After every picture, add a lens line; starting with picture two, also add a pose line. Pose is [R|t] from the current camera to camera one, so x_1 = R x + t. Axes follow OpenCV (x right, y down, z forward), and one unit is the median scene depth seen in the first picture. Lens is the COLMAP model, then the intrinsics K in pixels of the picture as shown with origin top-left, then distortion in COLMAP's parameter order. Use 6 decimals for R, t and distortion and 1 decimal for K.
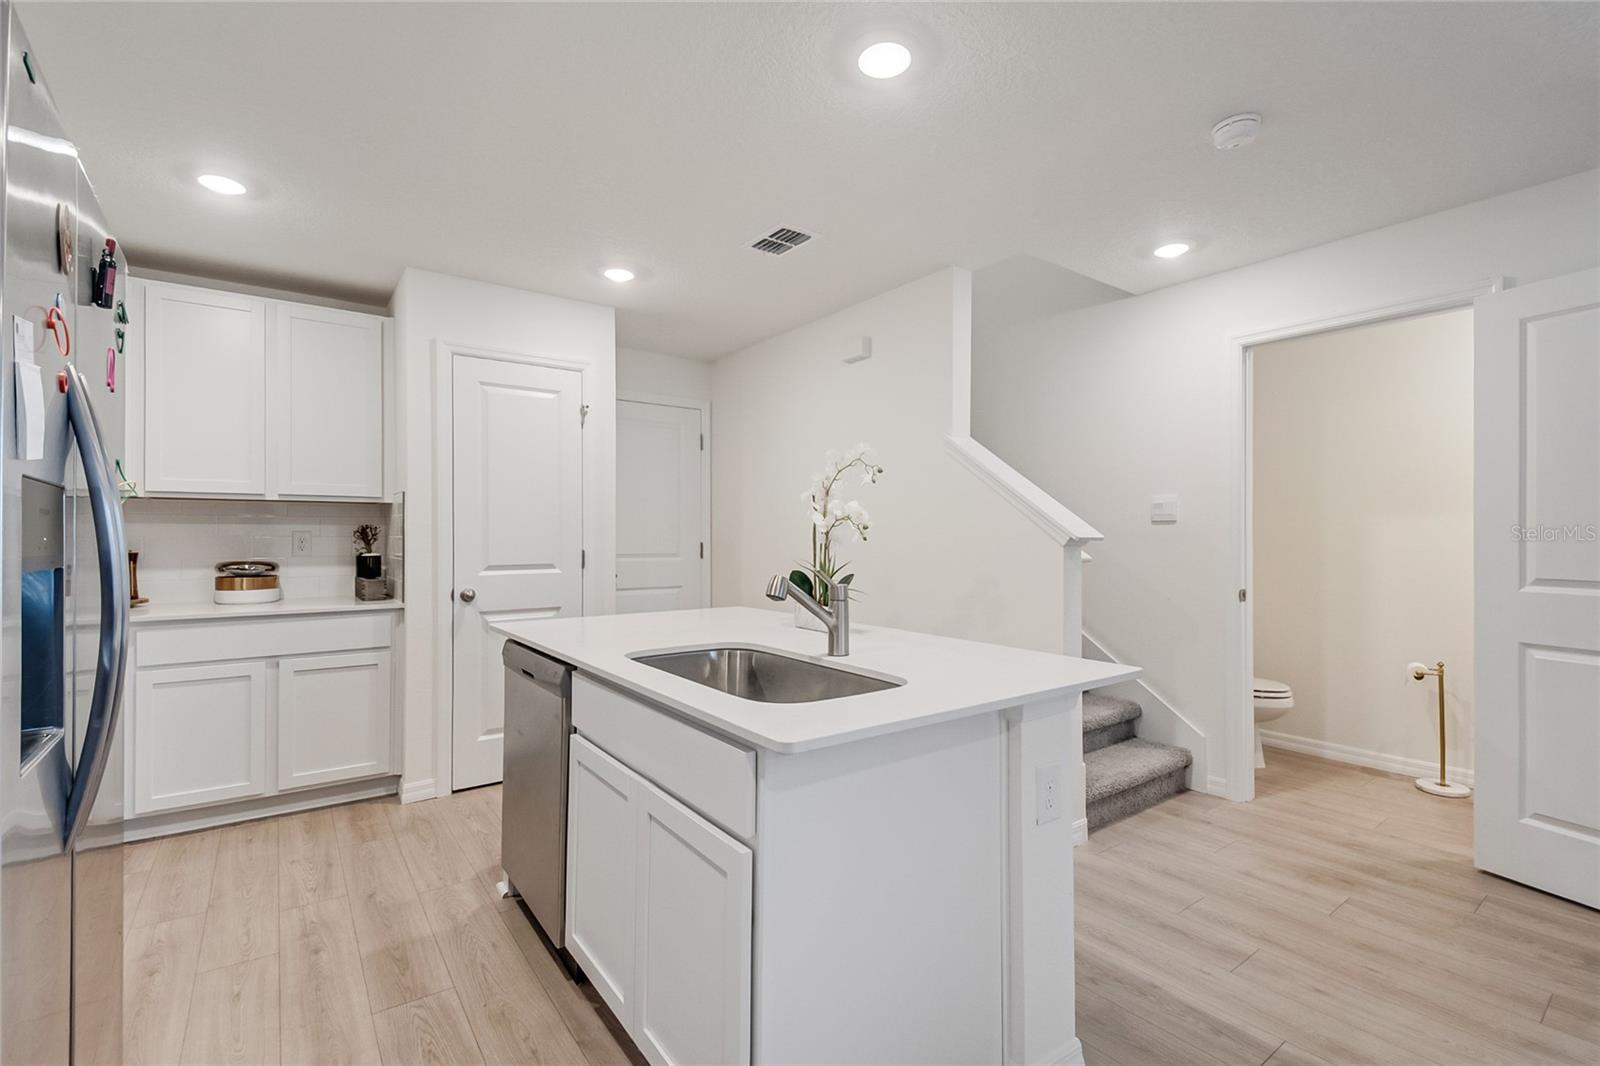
lens RADIAL K [[704.0, 0, 800.0], [0, 704.0, 533.0], [0, 0, 1]] dist [0.017765, -0.000073]
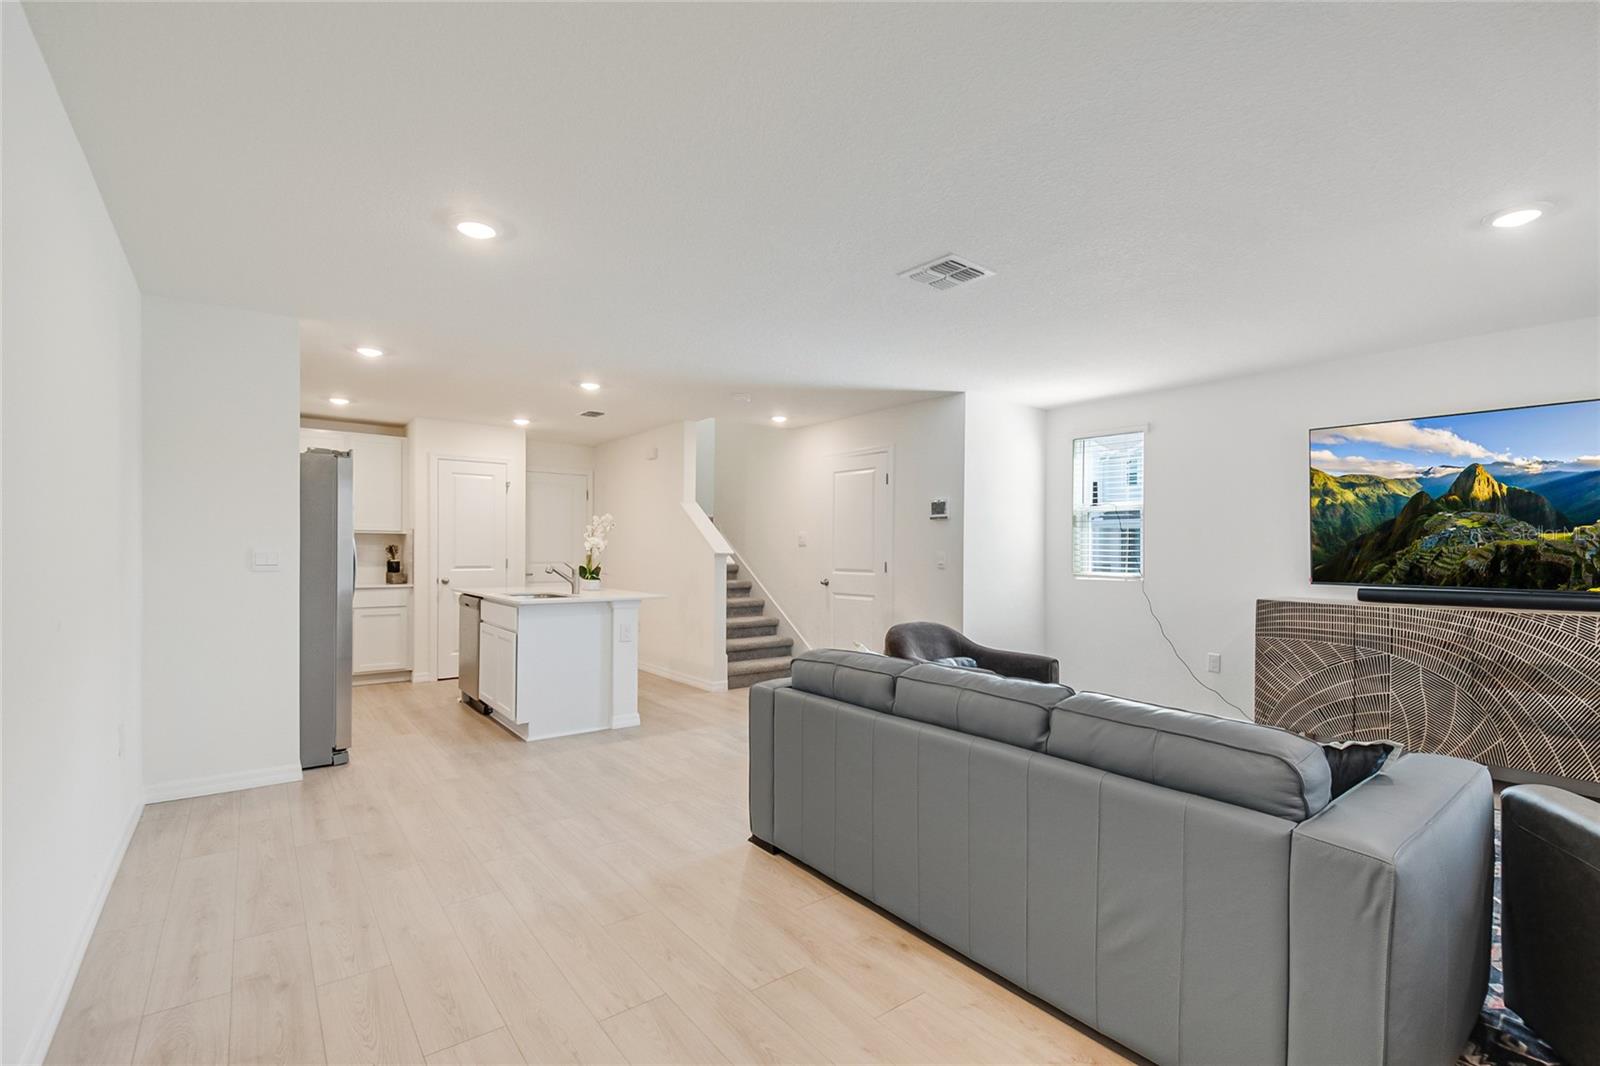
lens RADIAL K [[694.5, 0, 798.0], [0, 694.5, 549.4], [0, 0, 1]] dist [0.001191, 0.000011]
pose [[0.999719, 0.003899, 0.023400, 0.468953], [-0.004003, 0.999982, 0.004403, -0.012854], [-0.023382, -0.004496, 0.999716, -0.962741]]
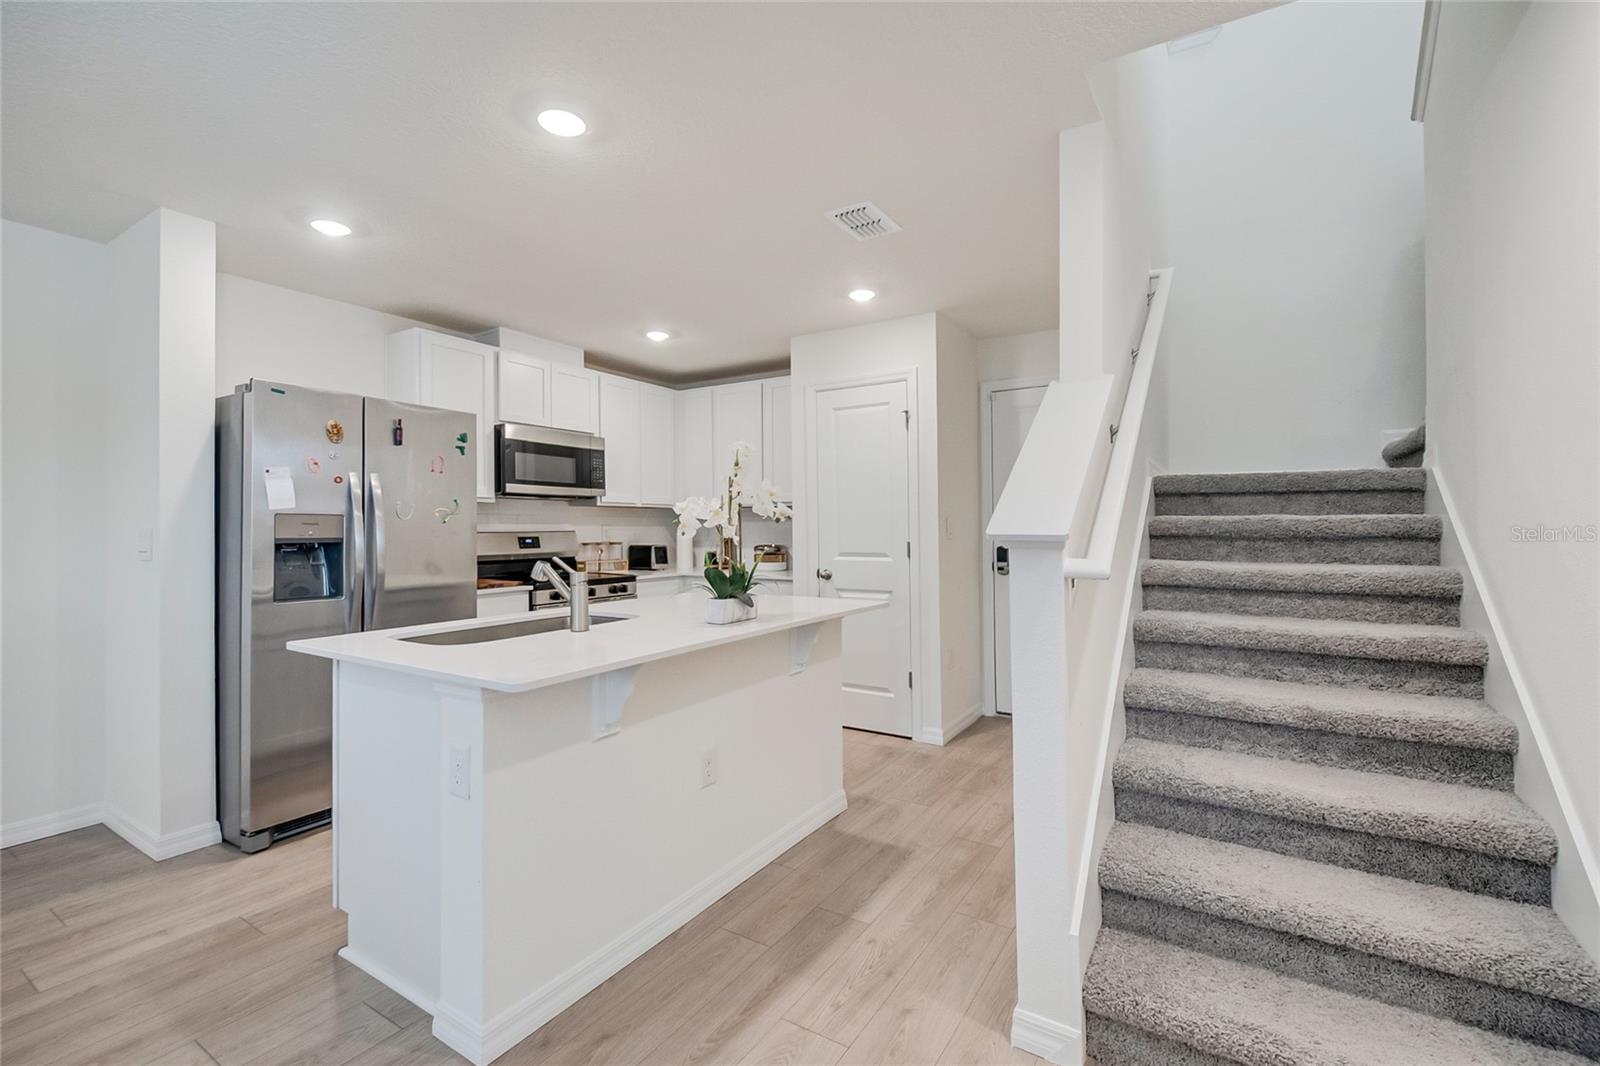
lens RADIAL K [[697.5, 0, 796.9], [0, 697.5, 516.0], [0, 0, 1]] dist [-0.000188, 0.000038]
pose [[0.368208, -0.013619, -0.929644, 0.699376], [0.000247, 0.999894, -0.014550, -0.000319], [0.929743, 0.005128, 0.368173, 0.480365]]
